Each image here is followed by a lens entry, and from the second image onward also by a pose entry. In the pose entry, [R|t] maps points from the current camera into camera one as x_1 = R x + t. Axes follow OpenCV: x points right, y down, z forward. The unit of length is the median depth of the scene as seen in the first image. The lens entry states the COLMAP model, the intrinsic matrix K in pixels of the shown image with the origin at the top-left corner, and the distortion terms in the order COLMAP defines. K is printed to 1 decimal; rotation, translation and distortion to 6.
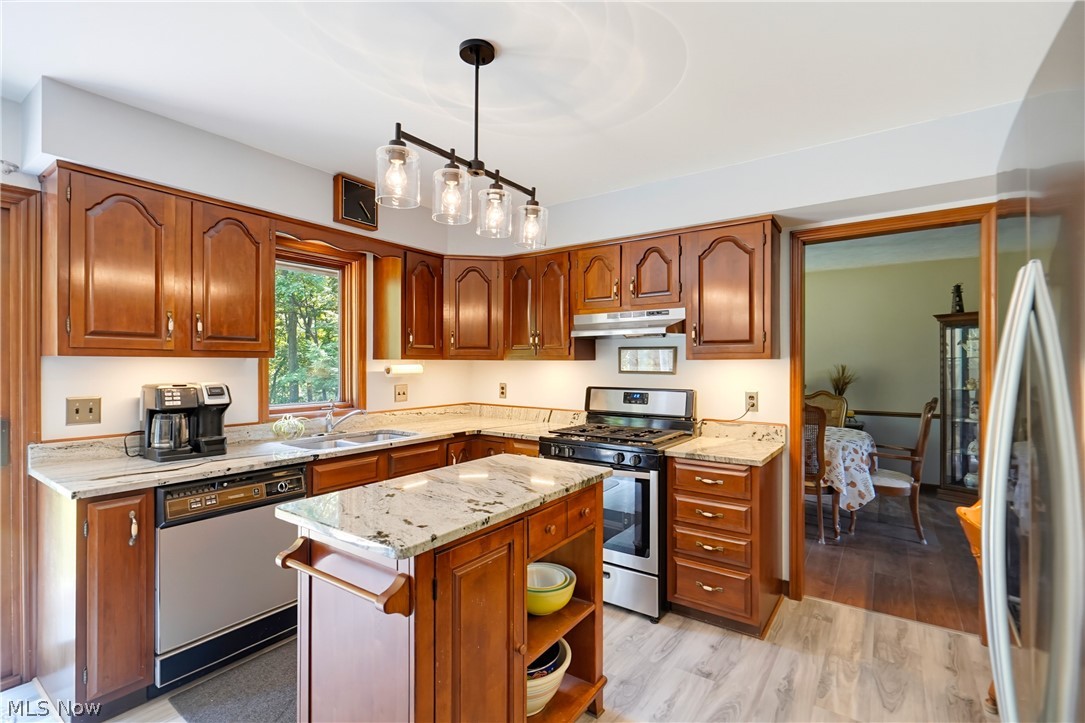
lens RADIAL K [[498.1, 0, 542.5], [0, 498.1, 361.5], [0, 0, 1]] dist [-0.002272, -0.000069]
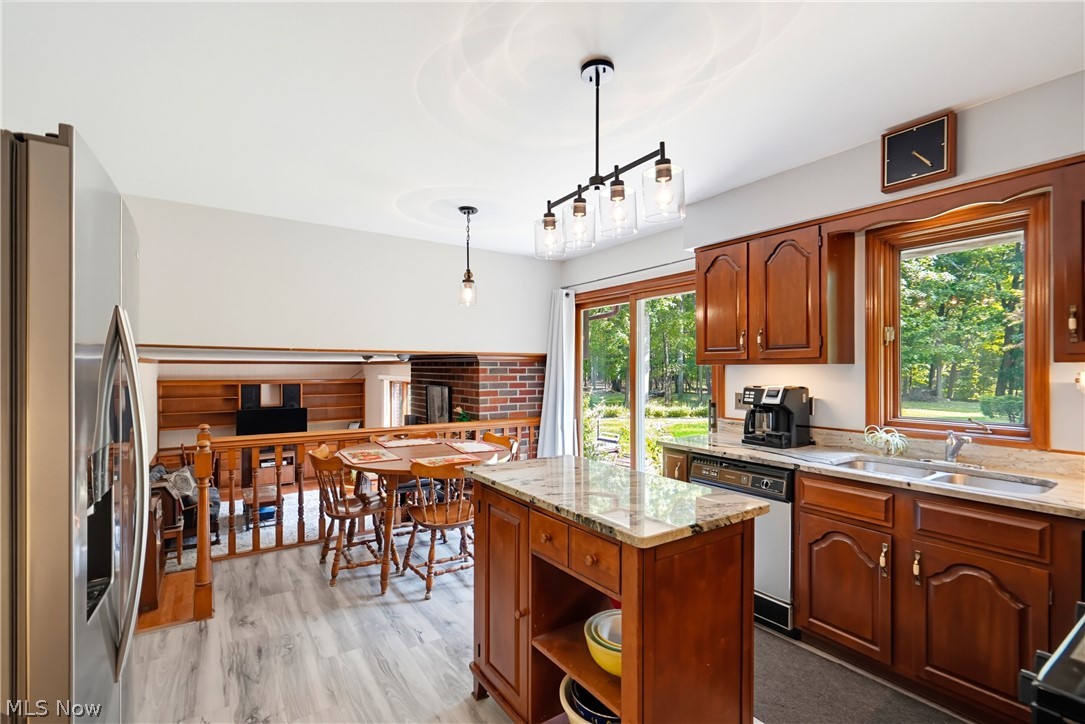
lens RADIAL K [[493.8, 0, 542.5], [0, 493.8, 362.0], [0, 0, 1]] dist [0.000292, 0.000078]
pose [[-0.358517, -0.014350, -0.933413, 0.594103], [0.003253, 0.999857, -0.016621, 0.003980], [0.933517, -0.008996, -0.358419, 0.857669]]
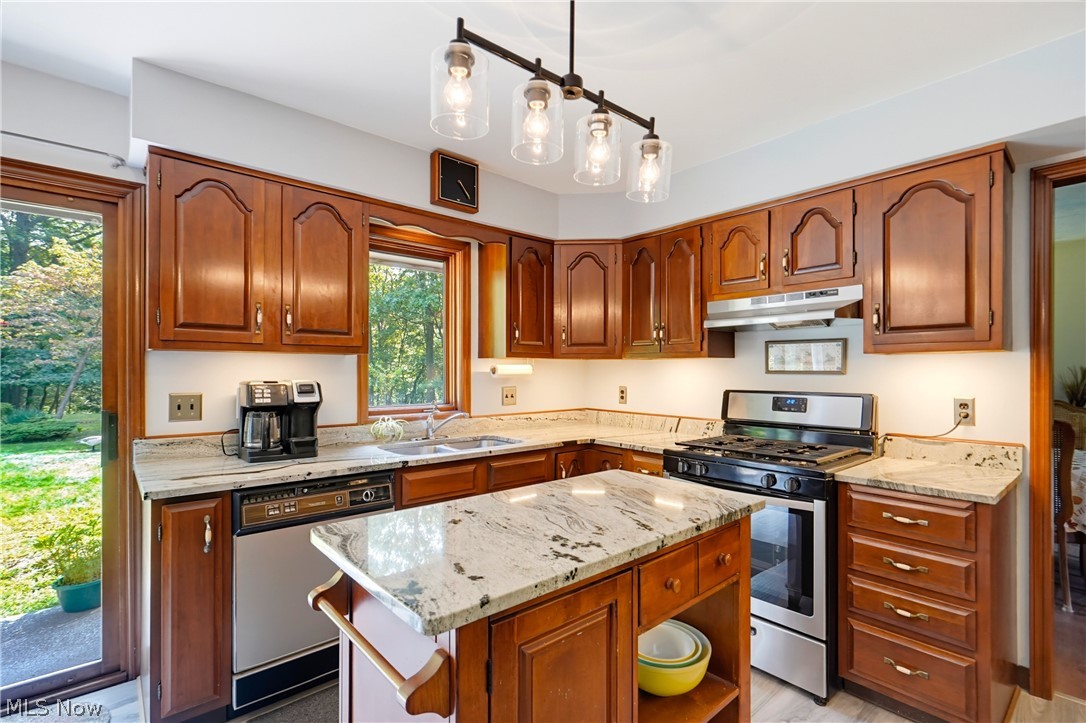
lens RADIAL K [[506.5, 0, 552.7], [0, 506.5, 372.2], [0, 0, 1]] dist [0.000803, 0.000591]
pose [[0.973214, -0.000117, -0.229902, 0.009217], [0.001191, 0.999989, 0.004535, 0.023745], [0.229899, -0.004688, 0.973203, 0.173353]]
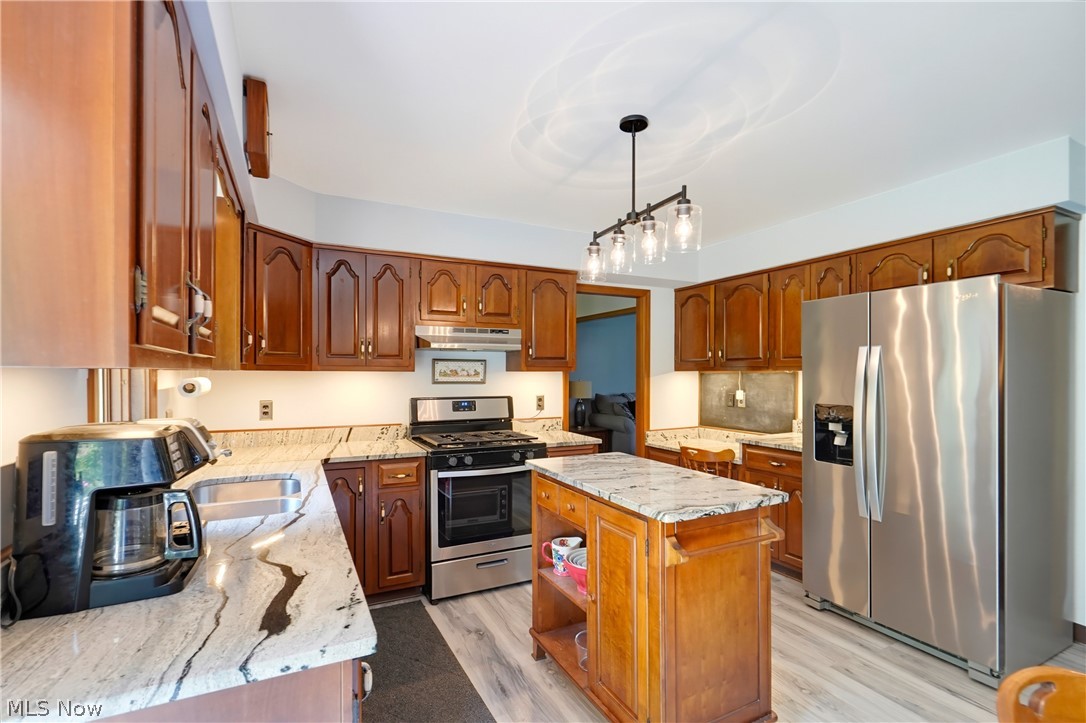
lens RADIAL K [[498.5, 0, 543.0], [0, 498.5, 361.5], [0, 0, 1]] dist [-0.002272, -0.000069]
pose [[0.481831, 0.015943, 0.876119, -0.889284], [-0.004028, 0.999864, -0.015979, -0.009741], [-0.876255, 0.004170, 0.481830, 0.412335]]
